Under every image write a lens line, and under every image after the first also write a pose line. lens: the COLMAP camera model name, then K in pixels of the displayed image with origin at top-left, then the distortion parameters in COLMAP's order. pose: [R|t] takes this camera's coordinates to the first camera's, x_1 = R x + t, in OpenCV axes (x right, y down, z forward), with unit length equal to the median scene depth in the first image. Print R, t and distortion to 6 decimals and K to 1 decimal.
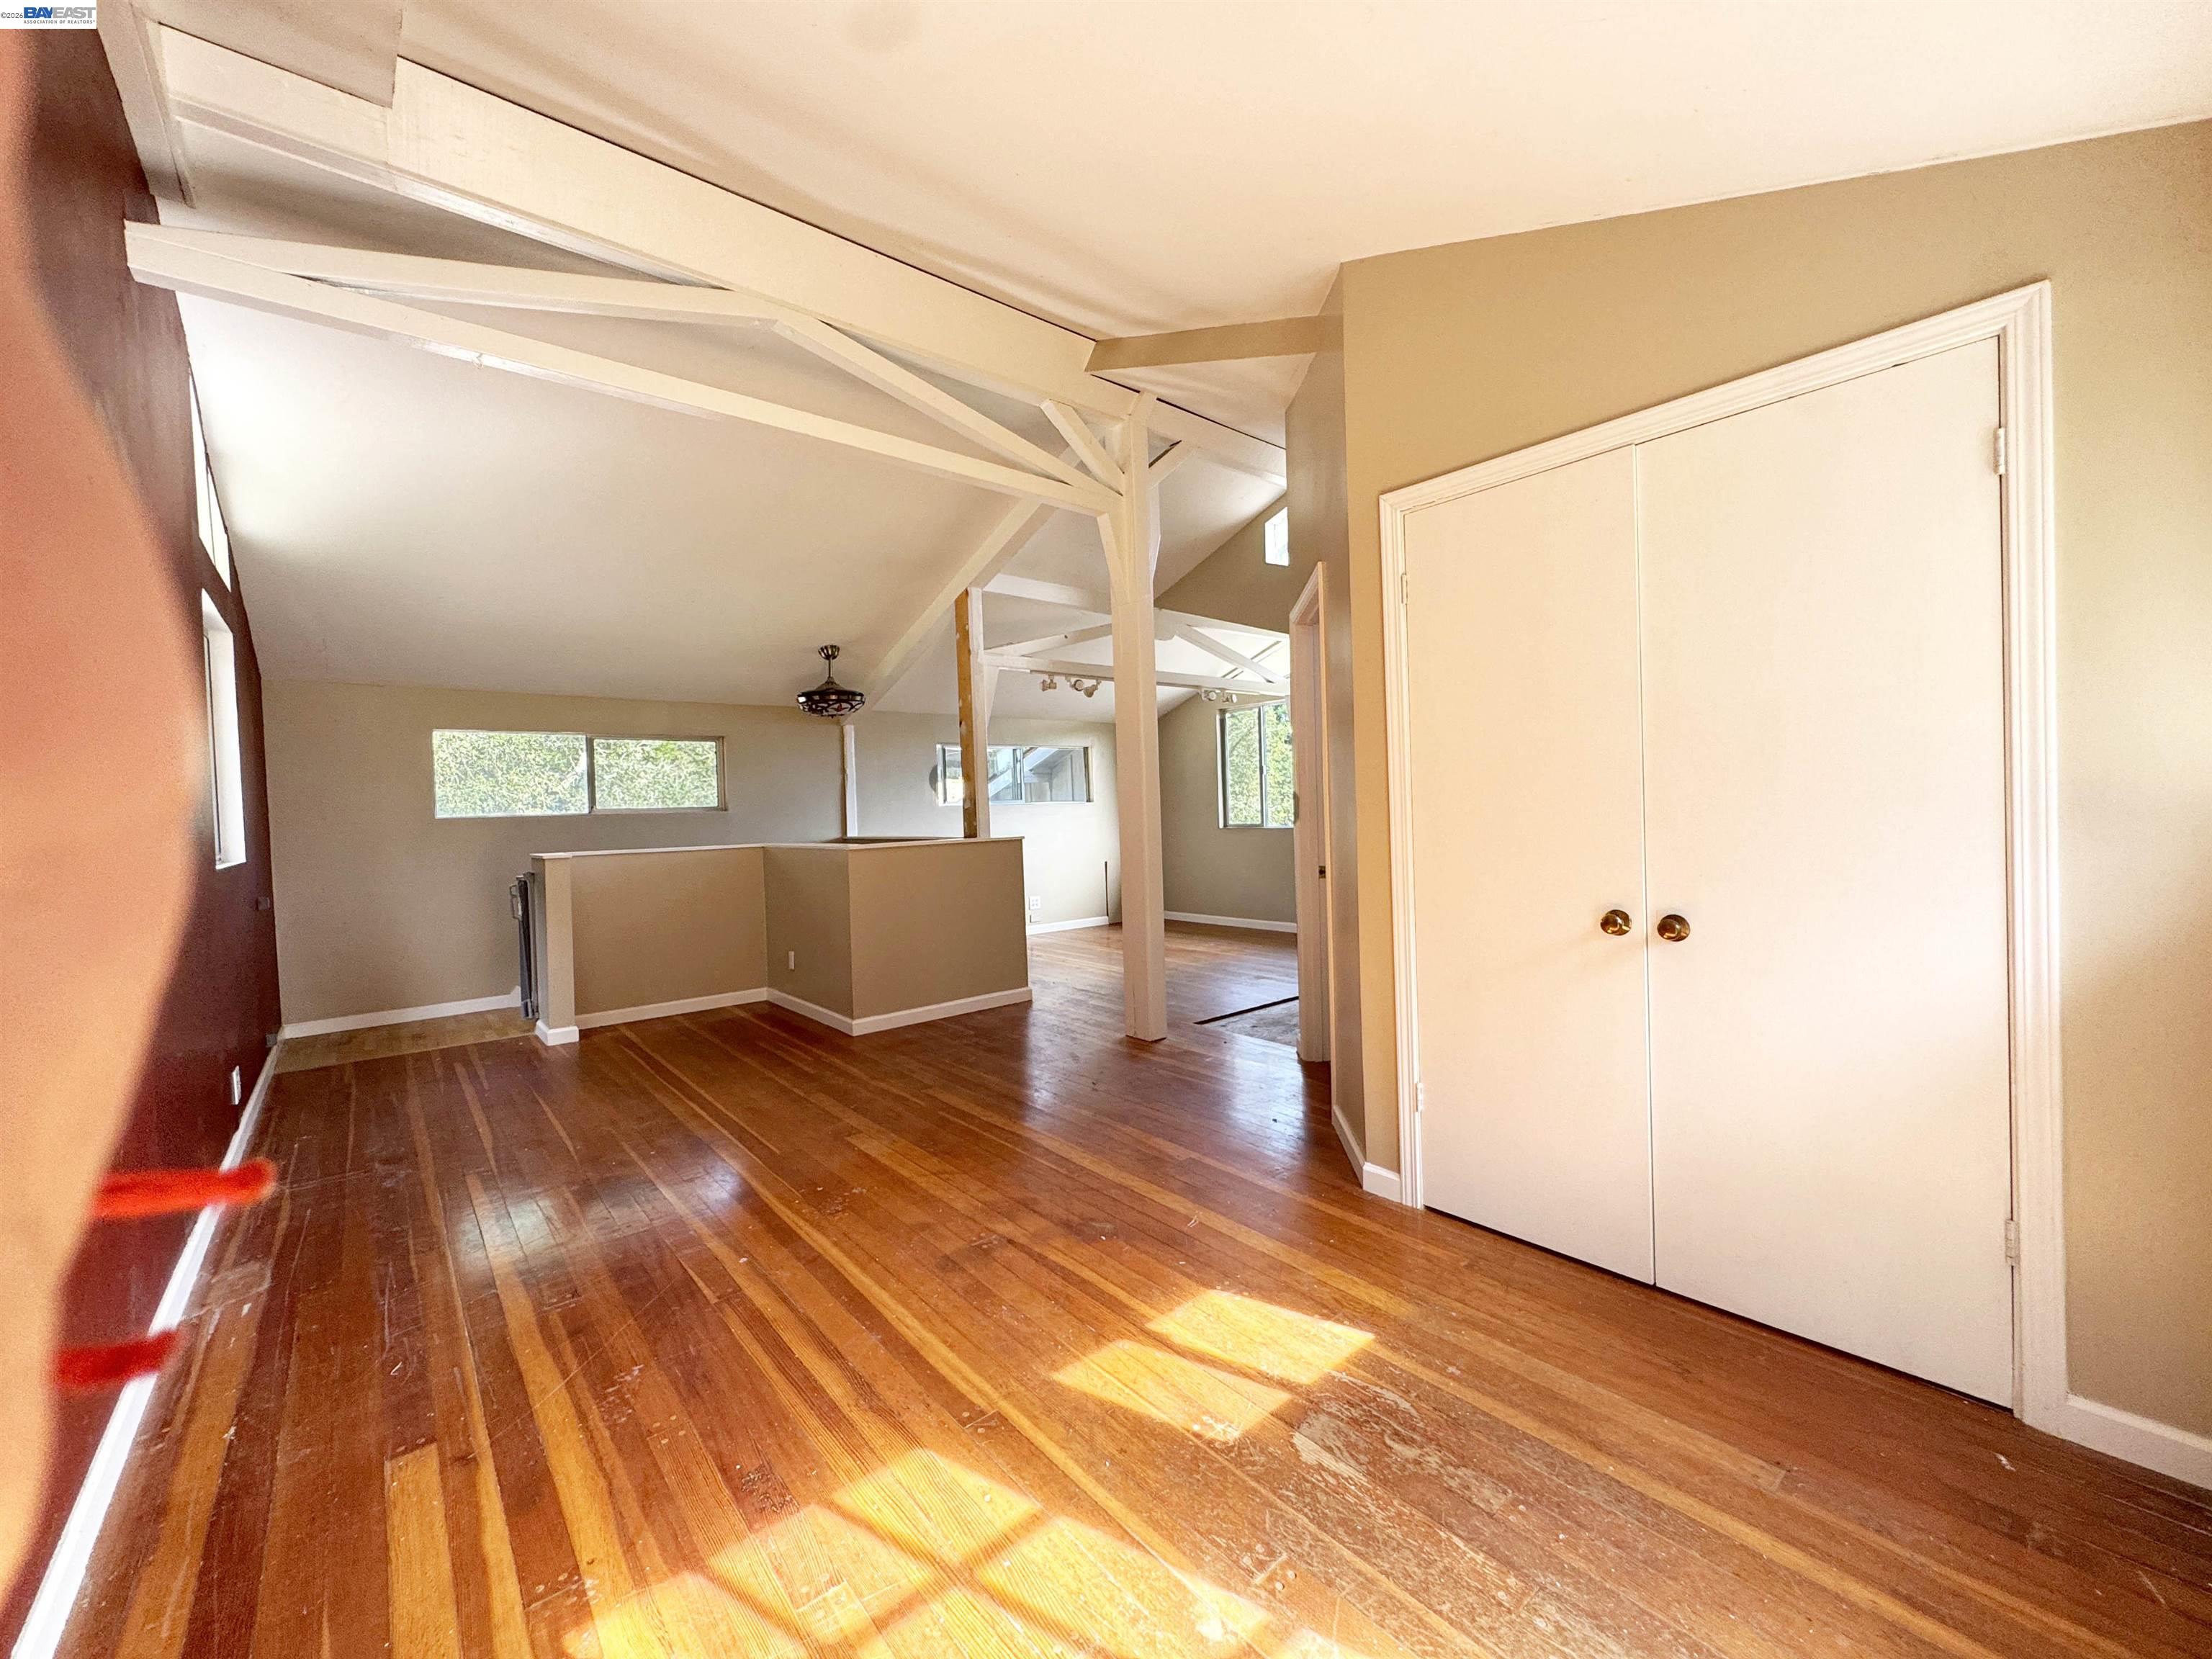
lens RADIAL K [[881.6, 0, 1105.0], [0, 881.6, 827.6], [0, 0, 1]] dist [-0.002627, -0.000459]
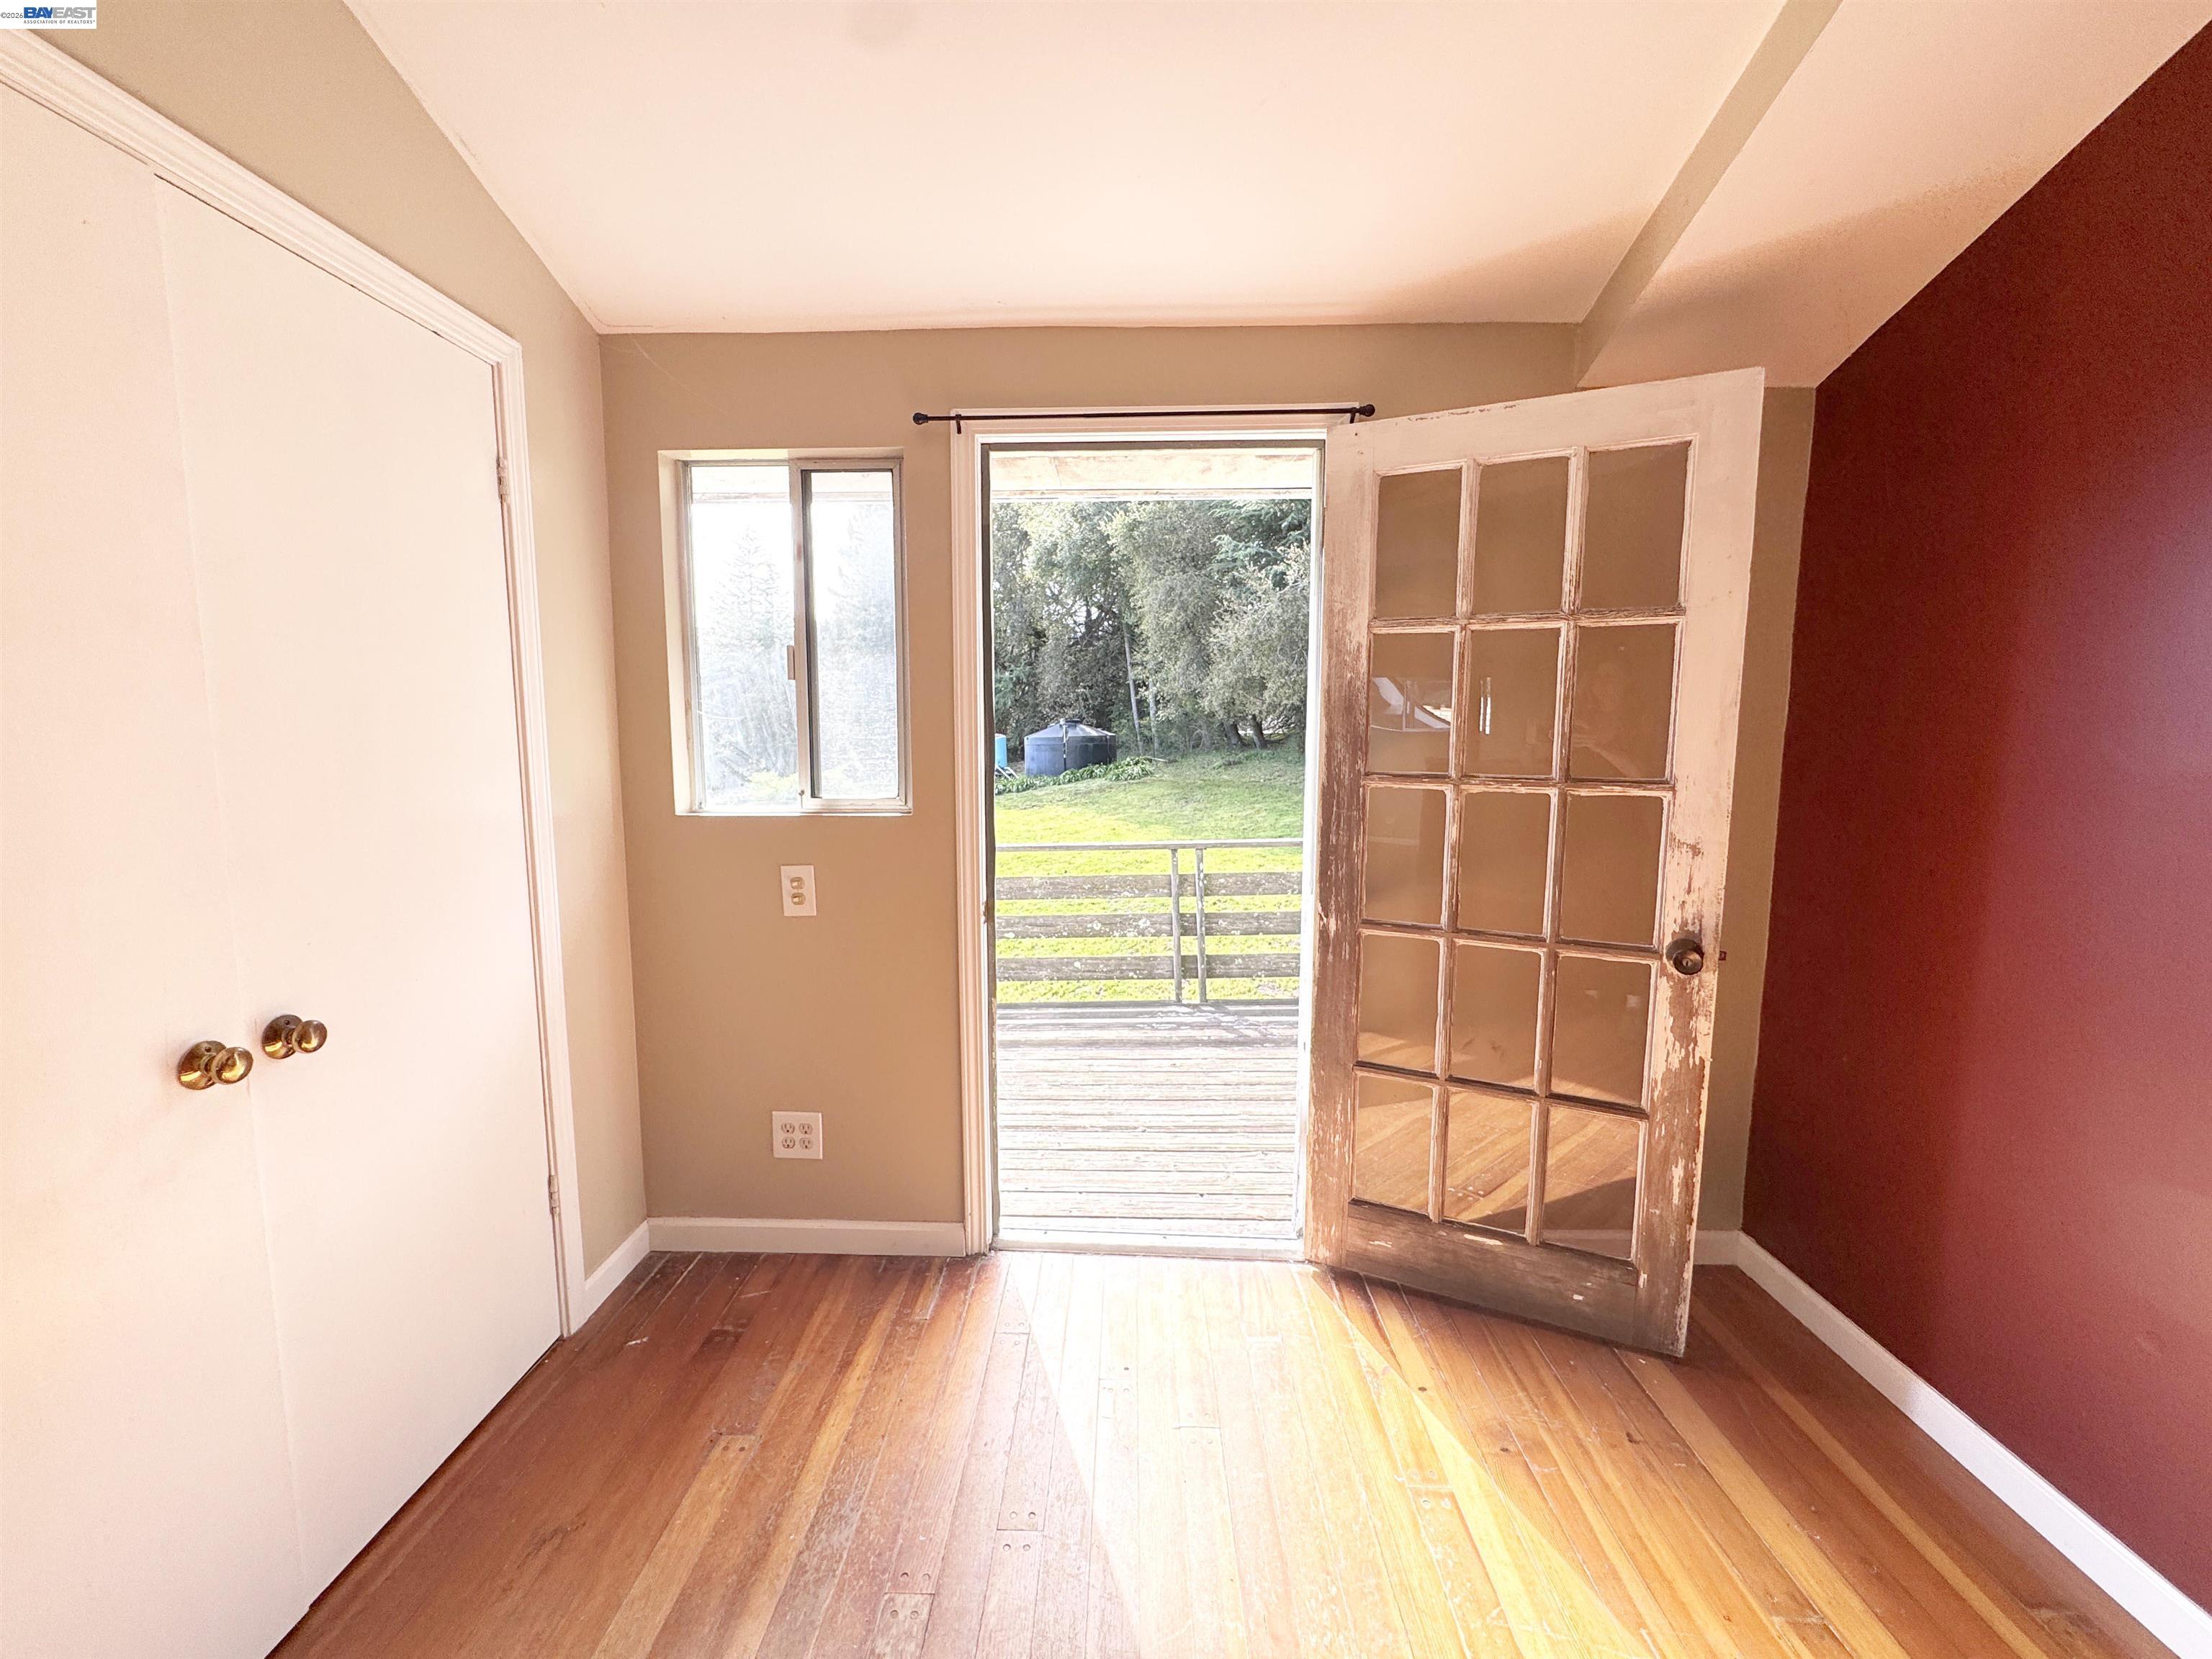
lens RADIAL K [[881.6, 0, 1103.0], [0, 881.6, 839.6], [0, 0, 1]] dist [-0.002627, -0.000459]
pose [[-0.759793, -0.043676, 0.648696, -0.173009], [0.034401, 0.993643, 0.107194, -0.065005], [-0.649254, 0.103761, -0.753461, 1.012408]]
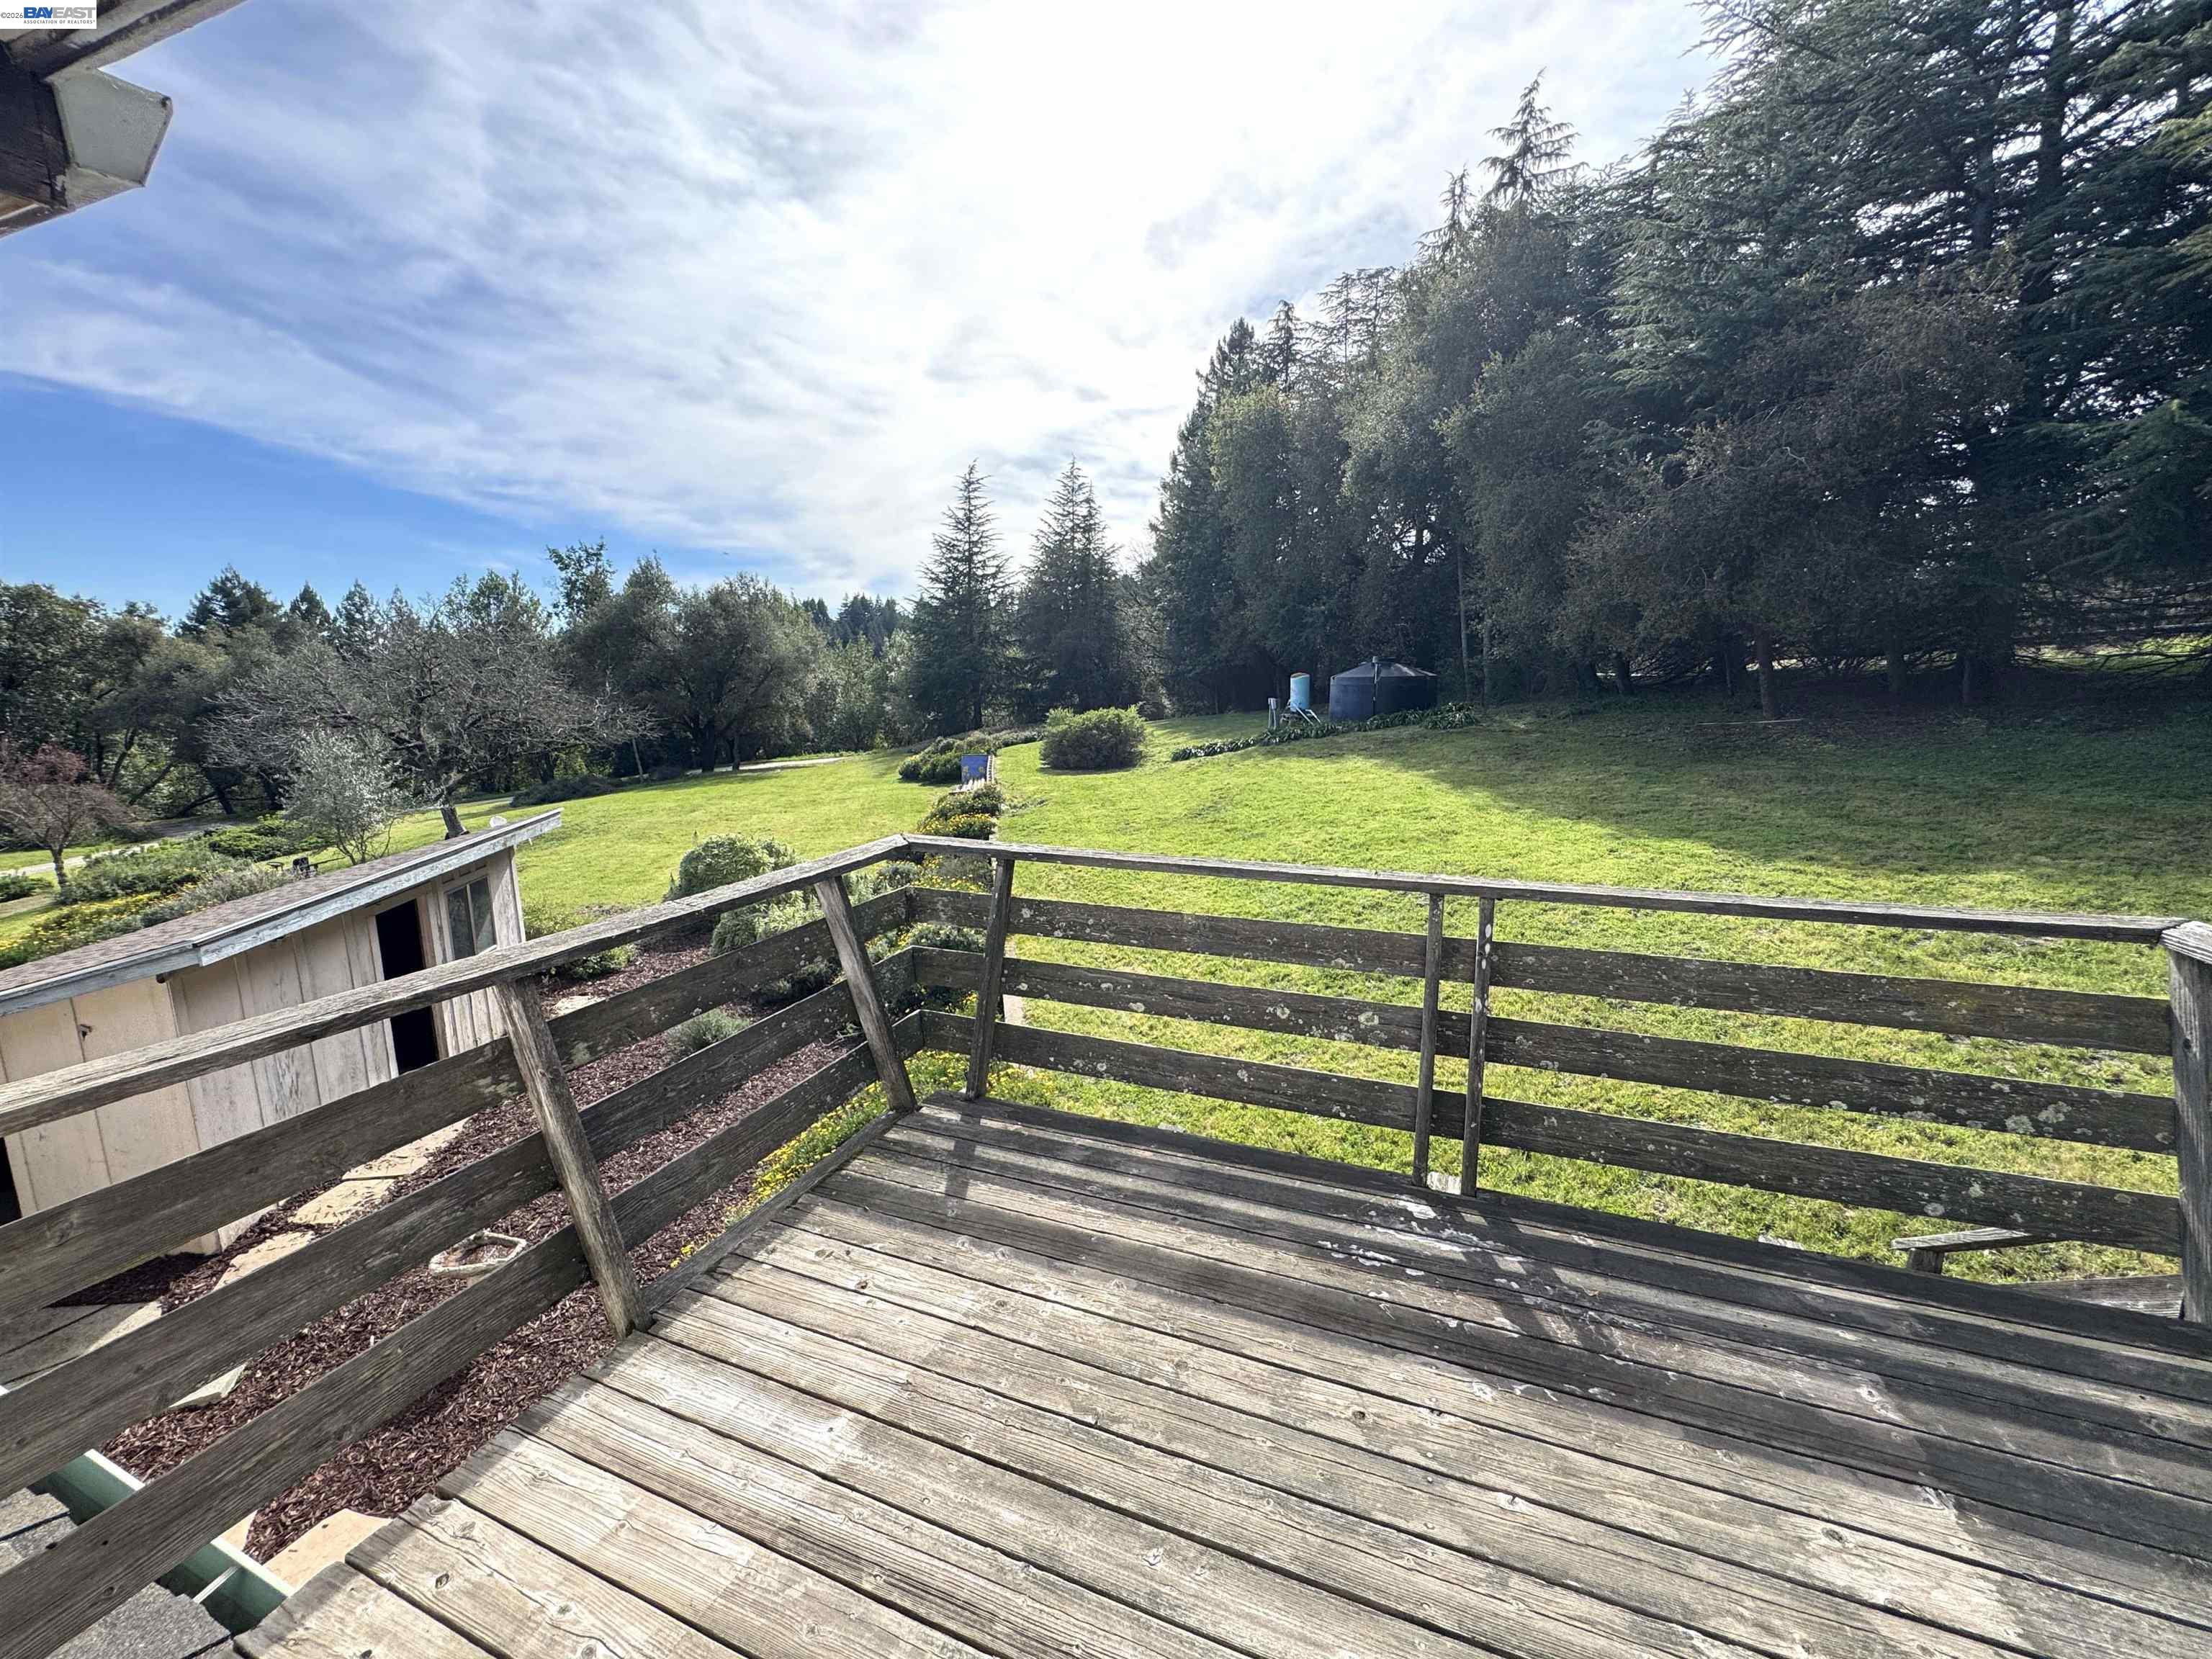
lens RADIAL K [[881.6, 0, 1104.1], [0, 881.6, 833.0], [0, 0, 1]] dist [-0.002627, -0.000459]
pose [[-0.489945, -0.130501, 0.861930, -0.141750], [0.016318, 0.987185, 0.158741, -0.065463], [-0.871601, 0.091839, -0.481537, 0.961299]]
